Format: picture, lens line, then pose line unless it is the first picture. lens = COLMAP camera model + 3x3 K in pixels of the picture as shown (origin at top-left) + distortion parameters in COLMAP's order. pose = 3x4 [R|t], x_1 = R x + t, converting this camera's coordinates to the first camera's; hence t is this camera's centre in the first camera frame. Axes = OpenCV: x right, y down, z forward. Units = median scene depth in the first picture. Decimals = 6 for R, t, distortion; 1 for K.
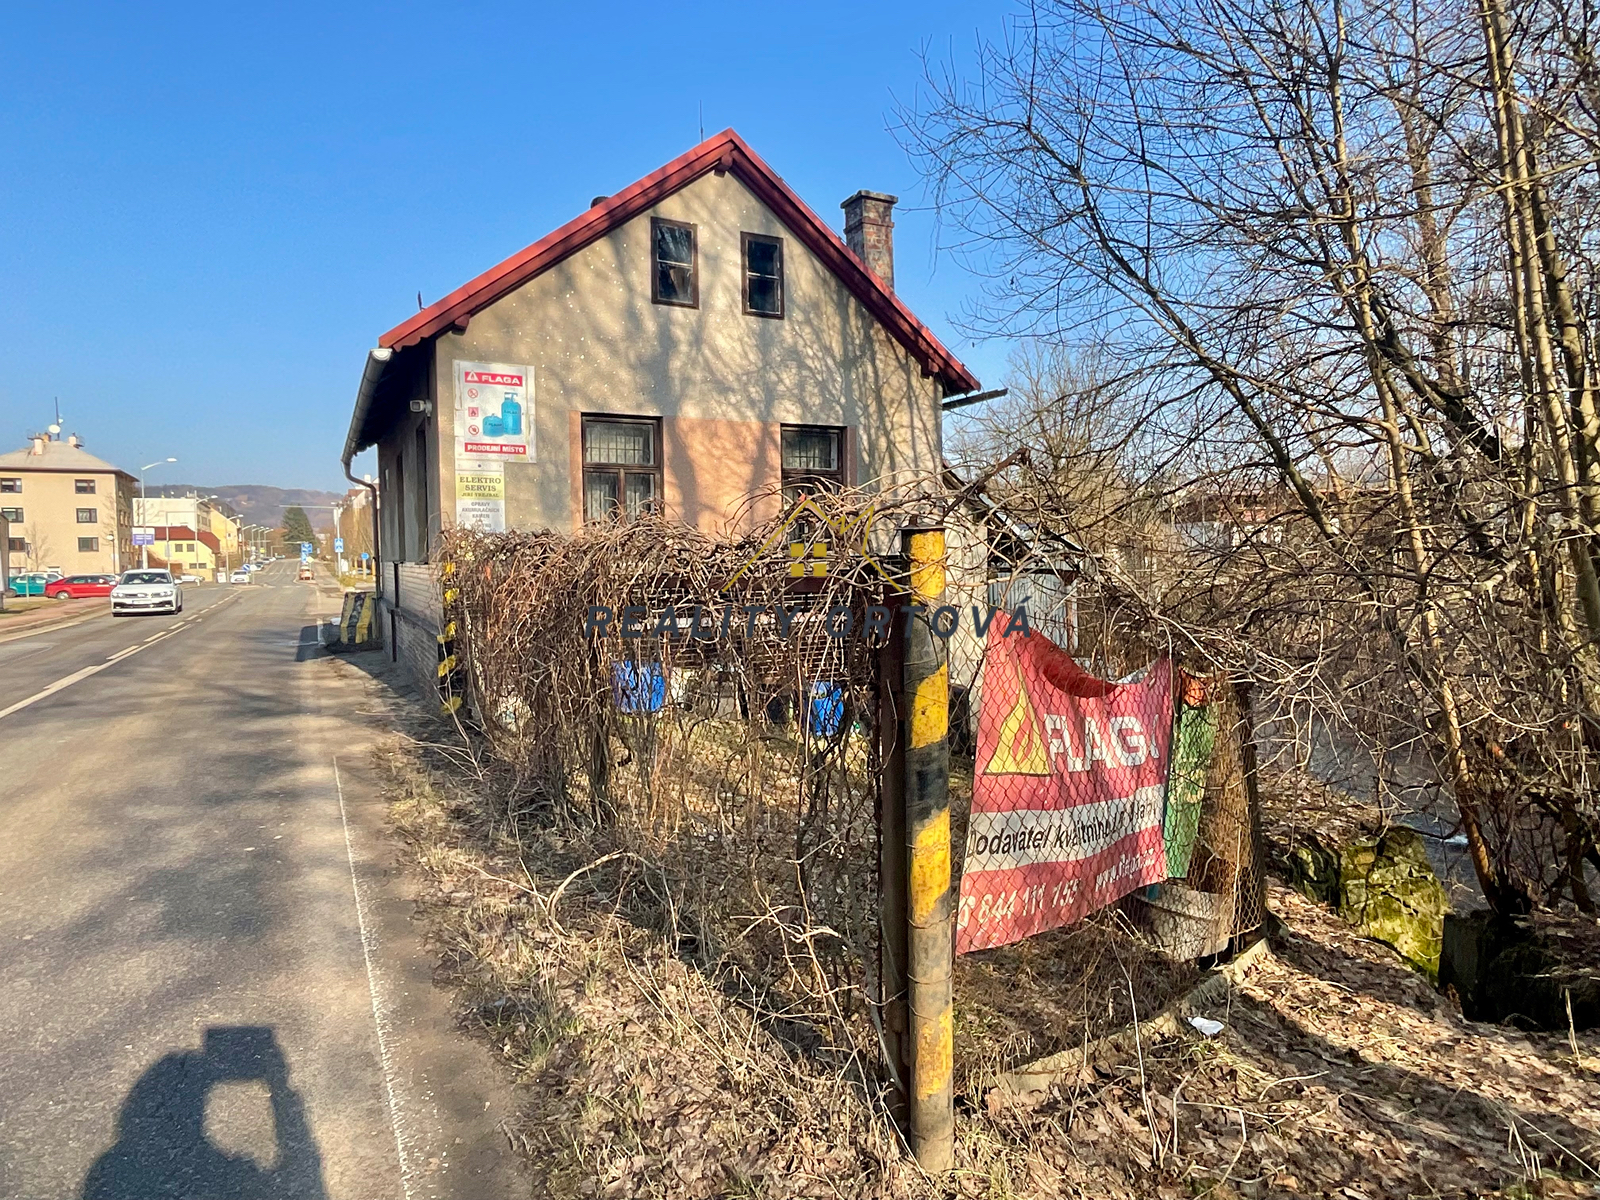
lens RADIAL K [[920.8, 0, 799.7], [0, 920.8, 601.7], [0, 0, 1]] dist [0.001417, 0.000013]
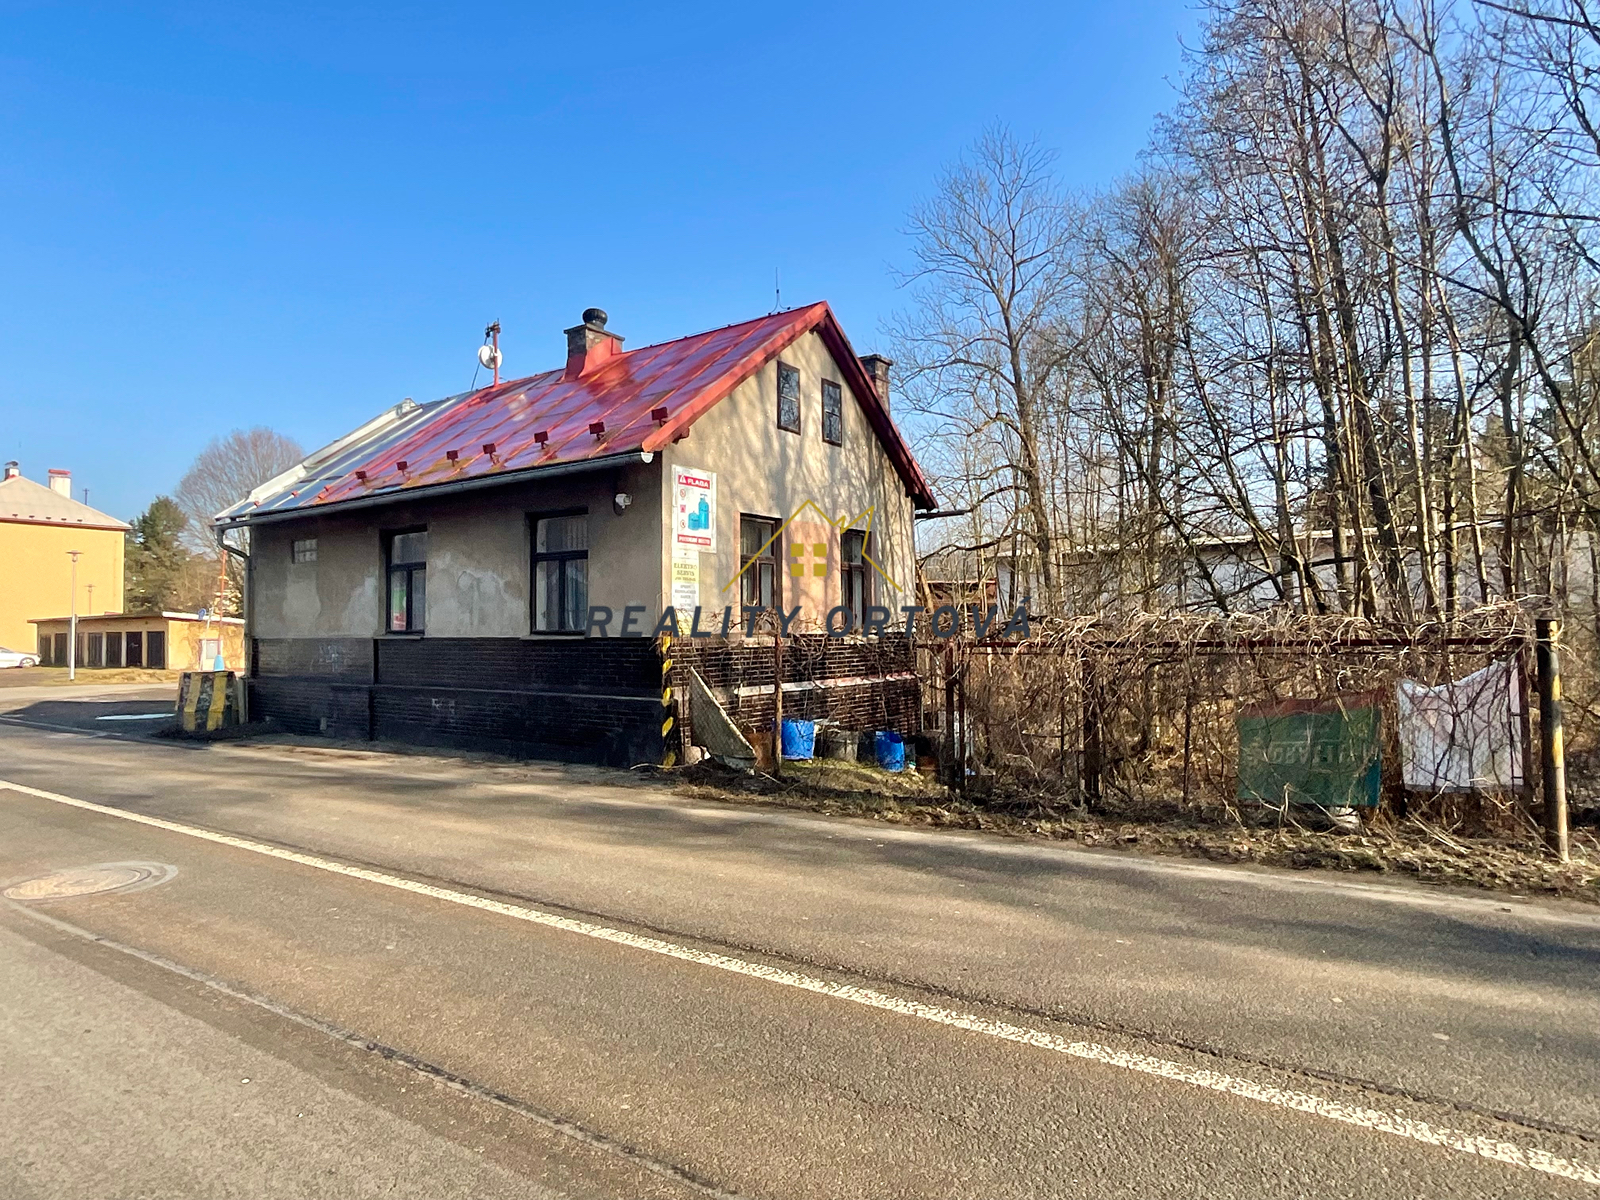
lens RADIAL K [[920.8, 0, 802.2], [0, 920.8, 595.1], [0, 0, 1]] dist [0.001417, 0.000013]
pose [[0.890890, 0.023157, 0.453628, -0.656470], [0.018867, 0.995951, -0.087896, 0.008763], [-0.453827, 0.086865, 0.886846, -0.090033]]
